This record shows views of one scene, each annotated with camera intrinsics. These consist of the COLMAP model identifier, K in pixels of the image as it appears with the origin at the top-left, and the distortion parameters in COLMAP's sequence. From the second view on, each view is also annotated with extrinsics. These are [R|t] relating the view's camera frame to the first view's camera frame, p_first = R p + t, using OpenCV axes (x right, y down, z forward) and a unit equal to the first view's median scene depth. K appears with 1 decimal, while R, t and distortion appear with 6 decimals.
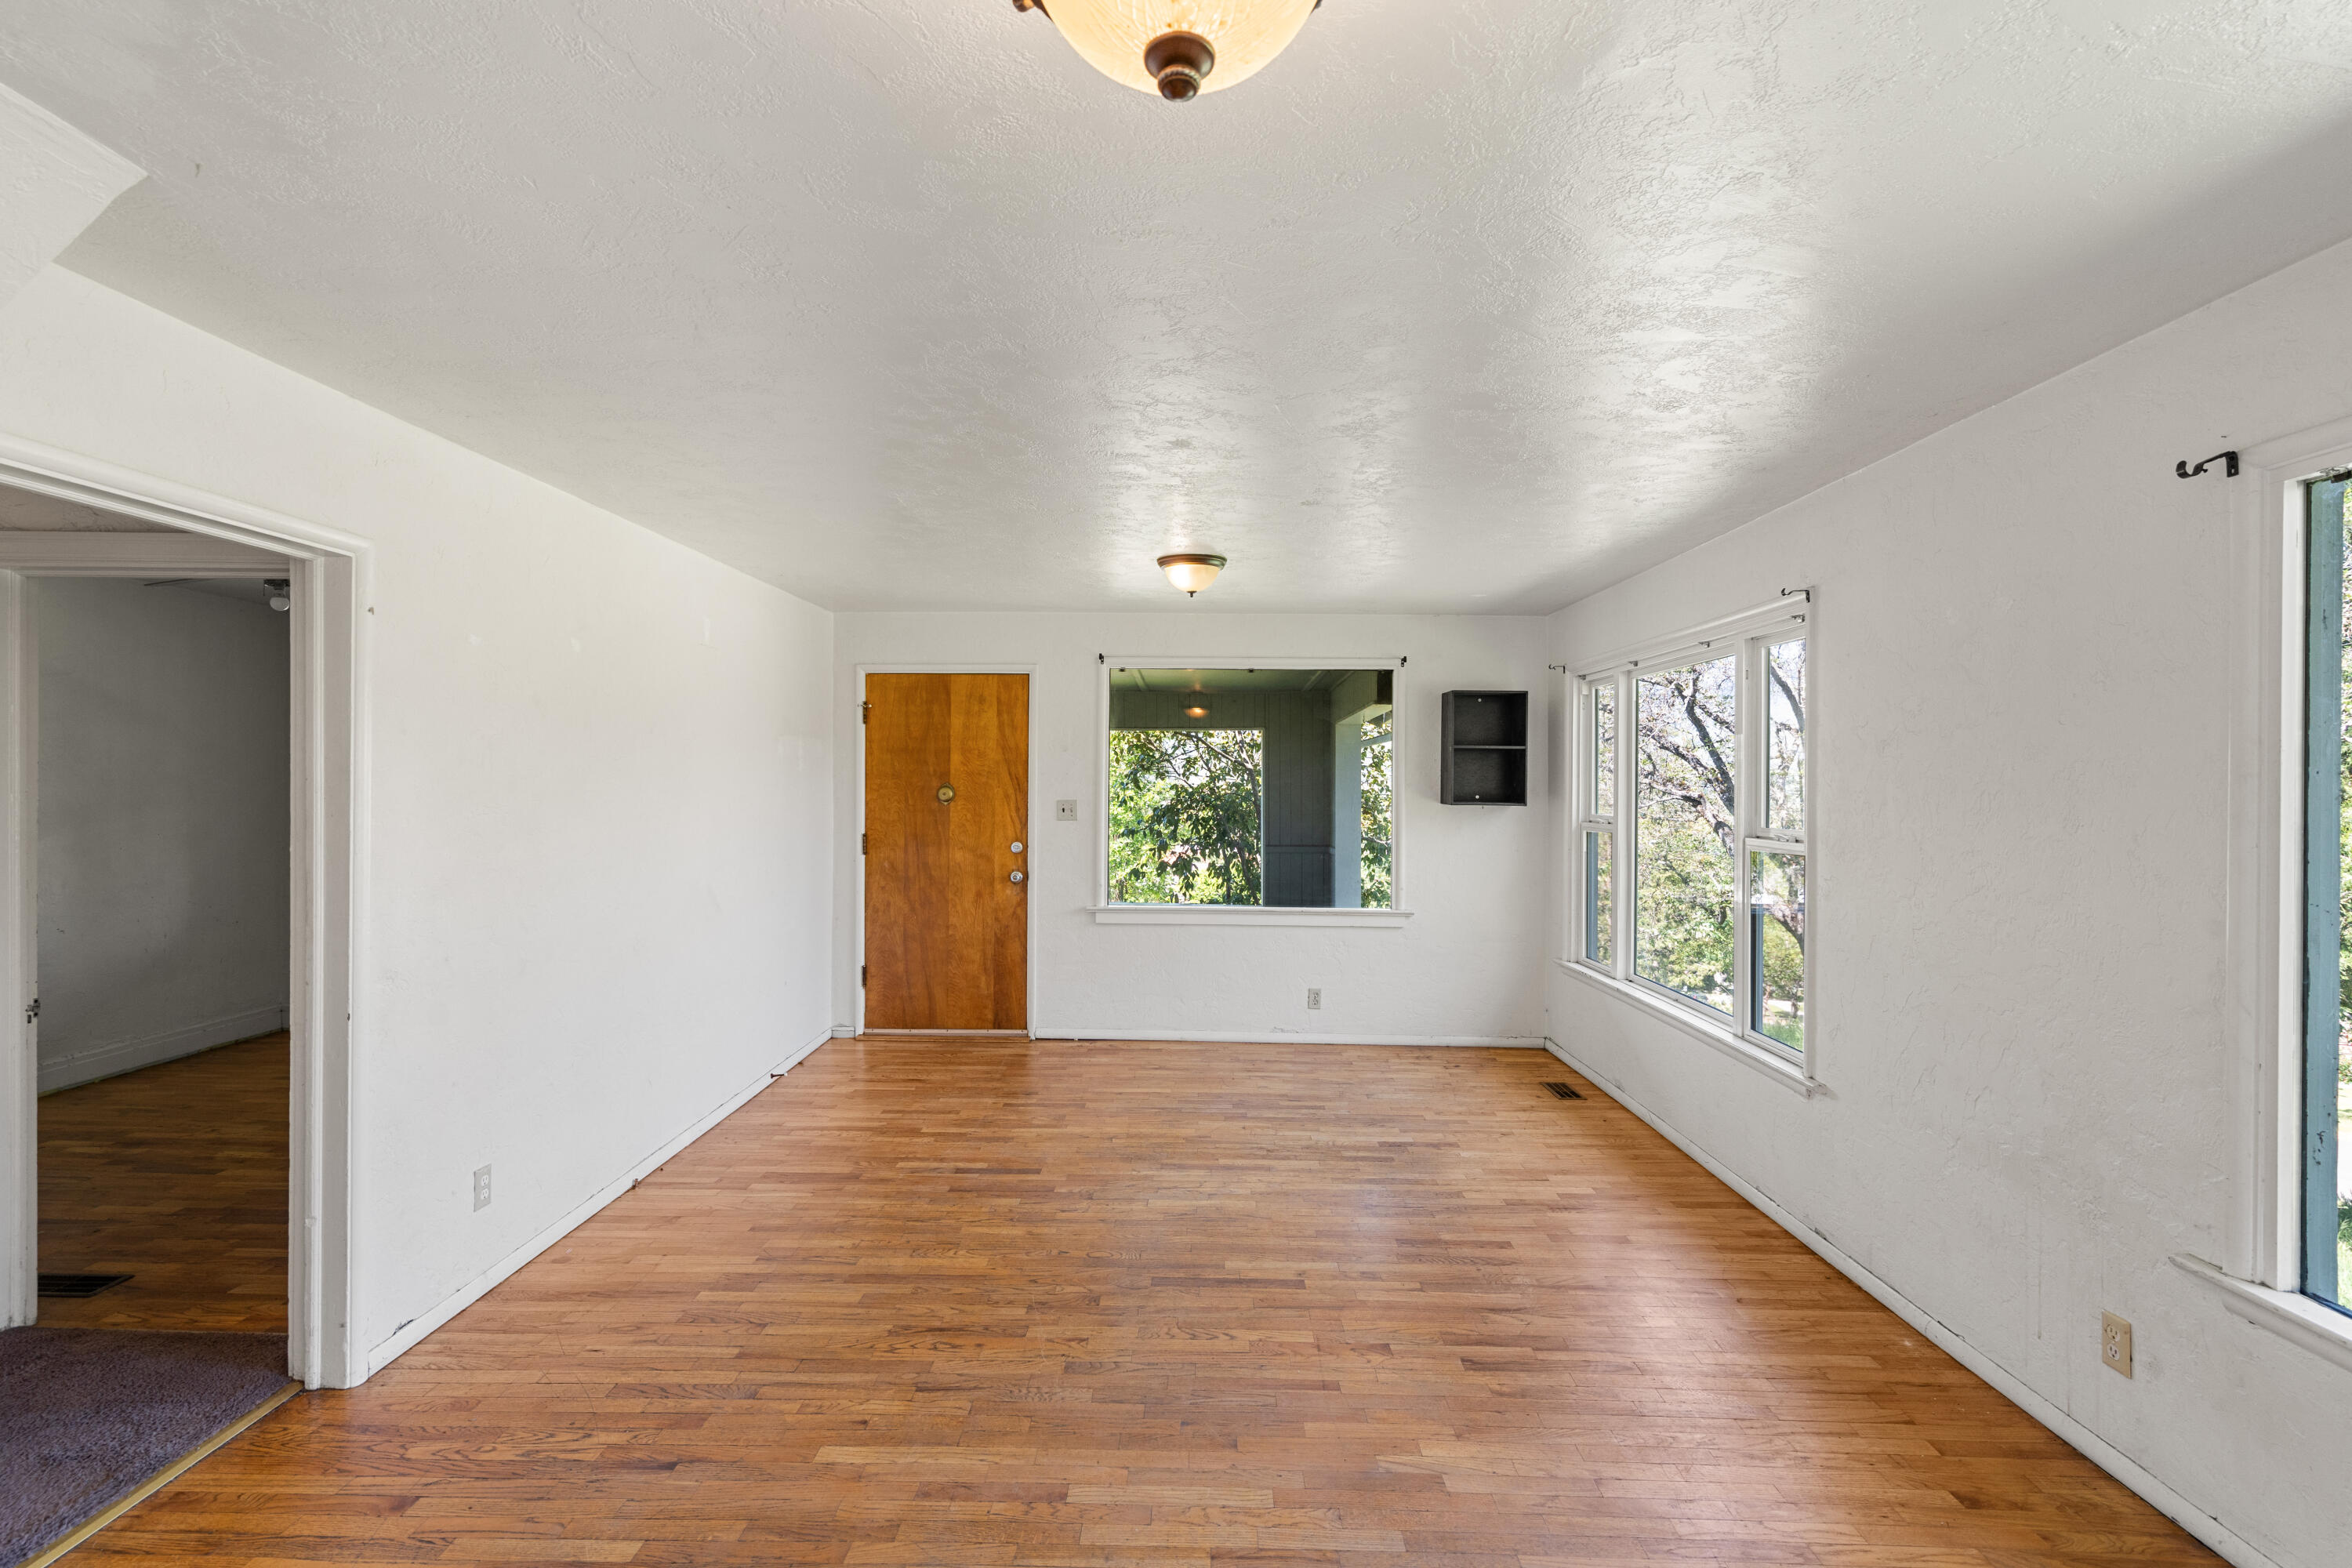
lens RADIAL K [[1043.3, 0, 1176.0], [0, 1043.3, 784.0], [0, 0, 1]] dist [-0.000055, -0.000192]
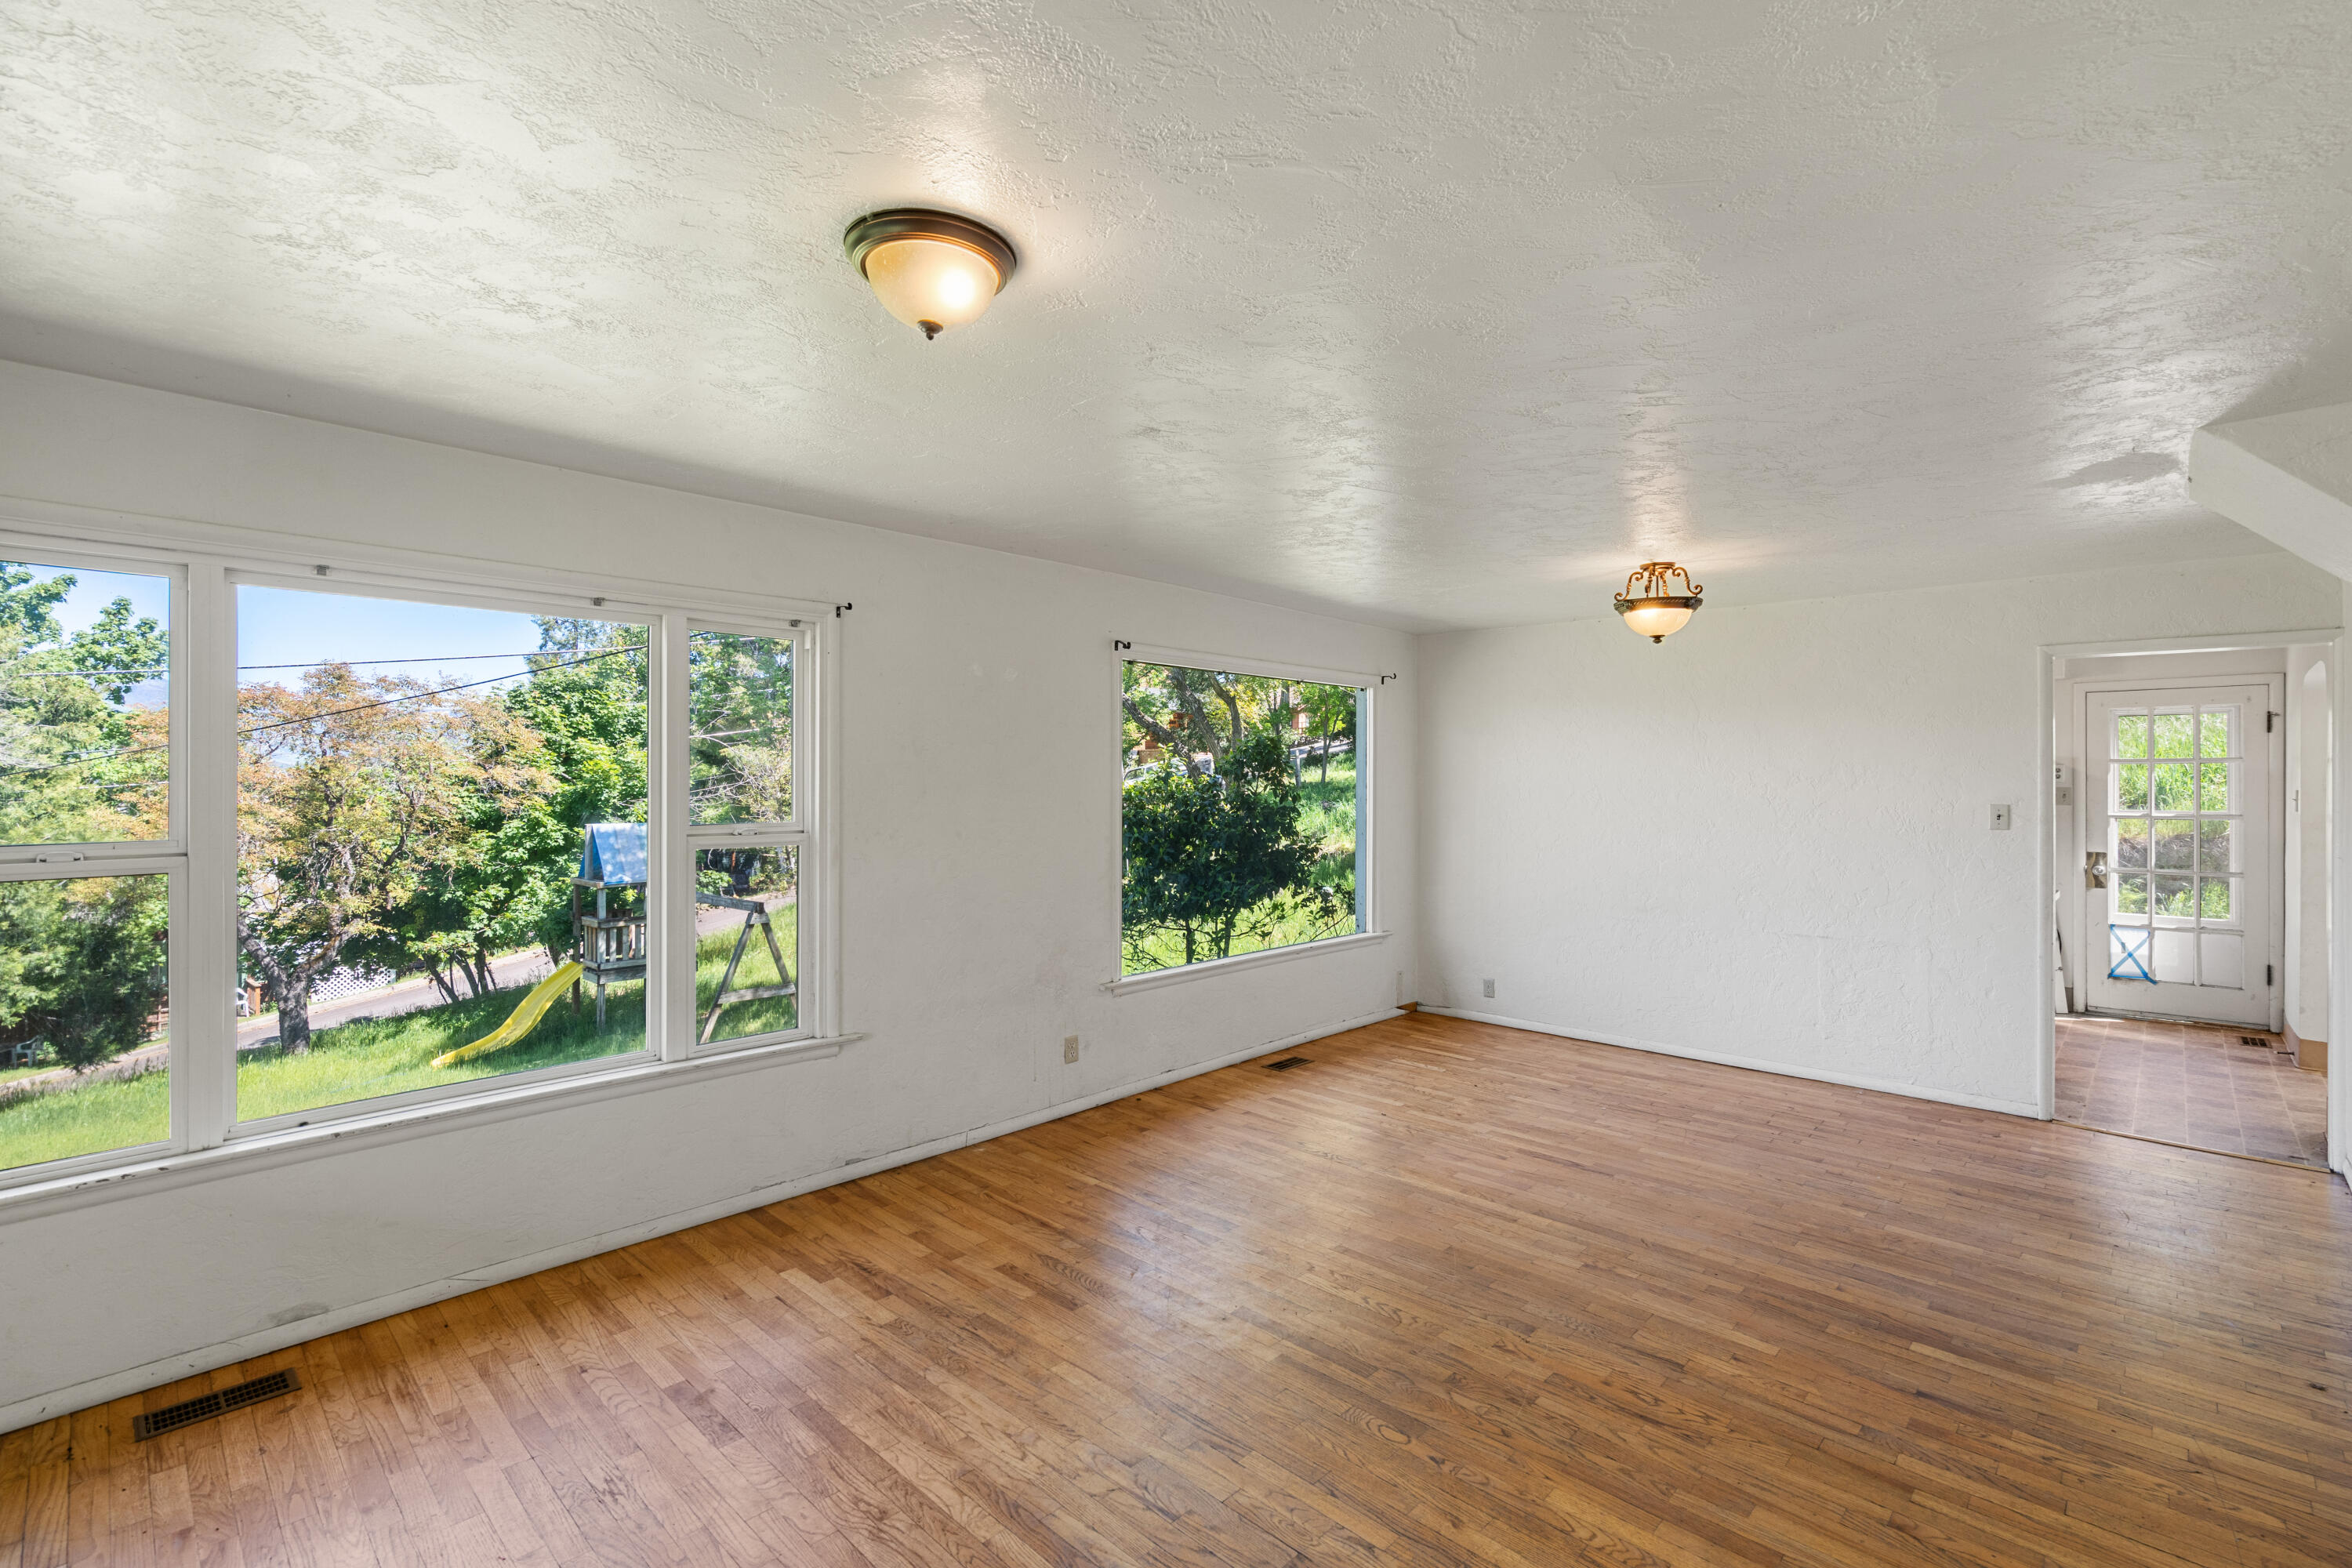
lens RADIAL K [[1043.3, 0, 1176.0], [0, 1043.3, 784.0], [0, 0, 1]] dist [-0.000055, -0.000192]
pose [[-0.733147, -0.008816, 0.680013, -0.487710], [-0.005772, 0.999961, 0.006741, -0.005128], [-0.680046, 0.001018, -0.733169, 1.768568]]
